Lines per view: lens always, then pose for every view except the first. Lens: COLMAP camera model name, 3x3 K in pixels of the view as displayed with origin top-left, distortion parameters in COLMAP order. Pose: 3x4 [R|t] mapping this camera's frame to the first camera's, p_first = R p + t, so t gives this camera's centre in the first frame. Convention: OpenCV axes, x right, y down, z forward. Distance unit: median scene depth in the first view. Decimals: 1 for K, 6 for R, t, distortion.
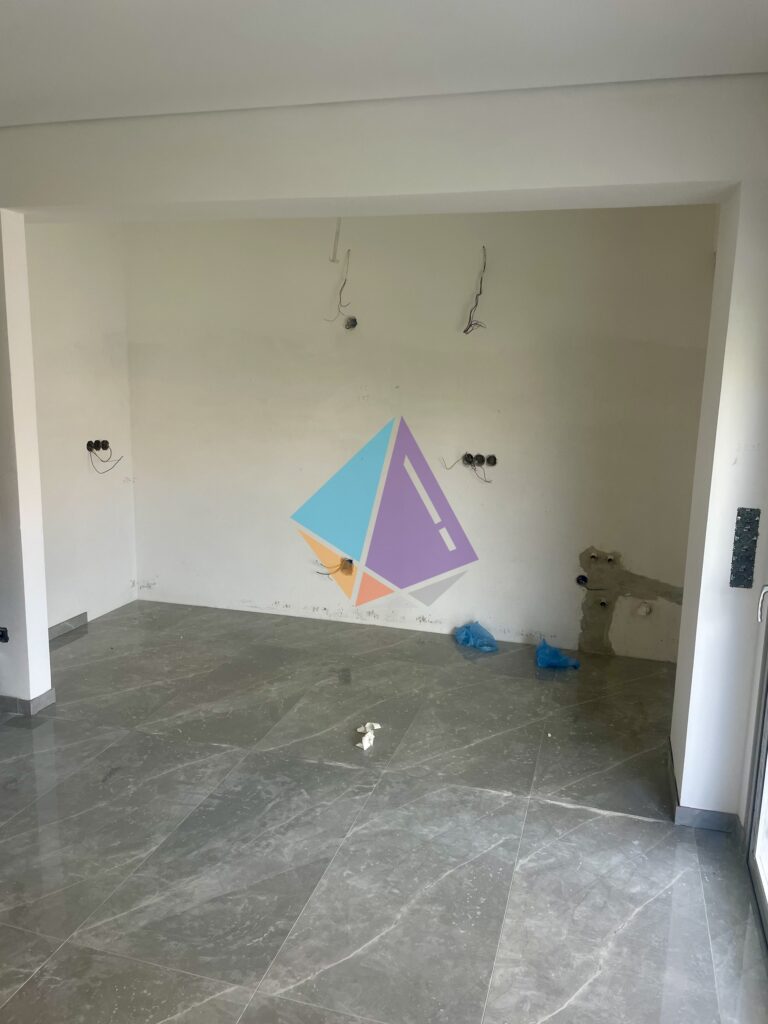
lens RADIAL K [[780.1, 0, 389.5], [0, 780.1, 508.8], [0, 0, 1]] dist [0.080535, -0.106069]
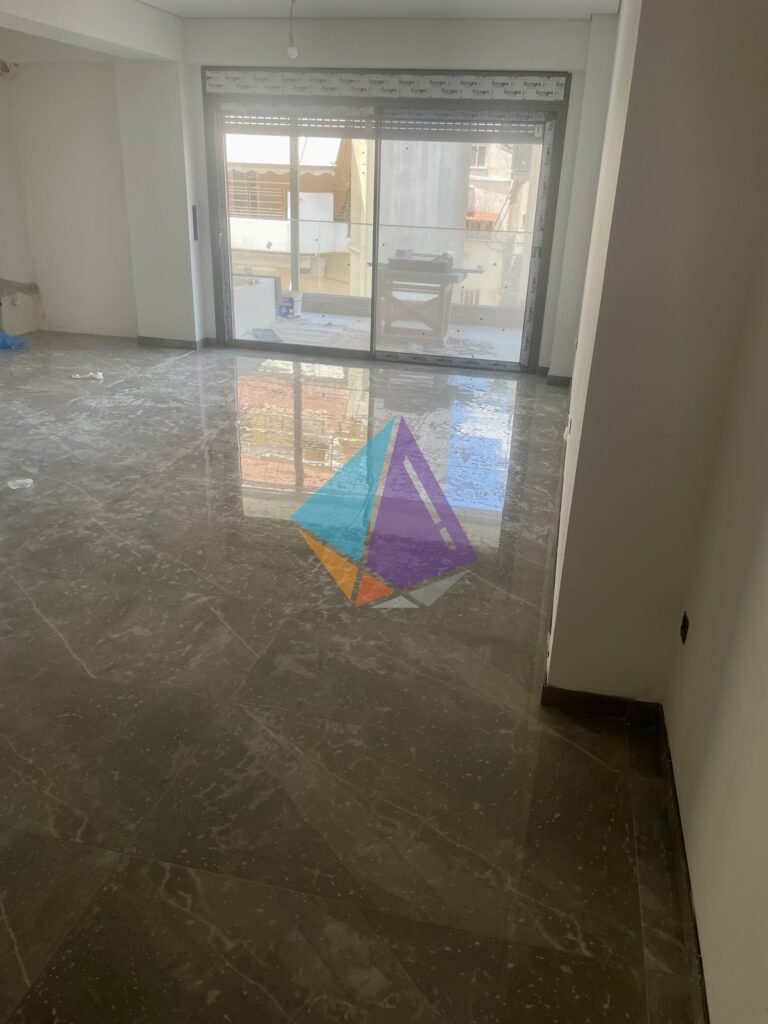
lens RADIAL K [[780.1, 0, 389.5], [0, 780.1, 508.8], [0, 0, 1]] dist [0.080535, -0.106069]
pose [[-0.053401, -0.408828, 0.911048, -2.311103], [0.145556, 0.899418, 0.412141, -0.077881], [-0.987908, 0.154617, 0.011477, 0.519642]]
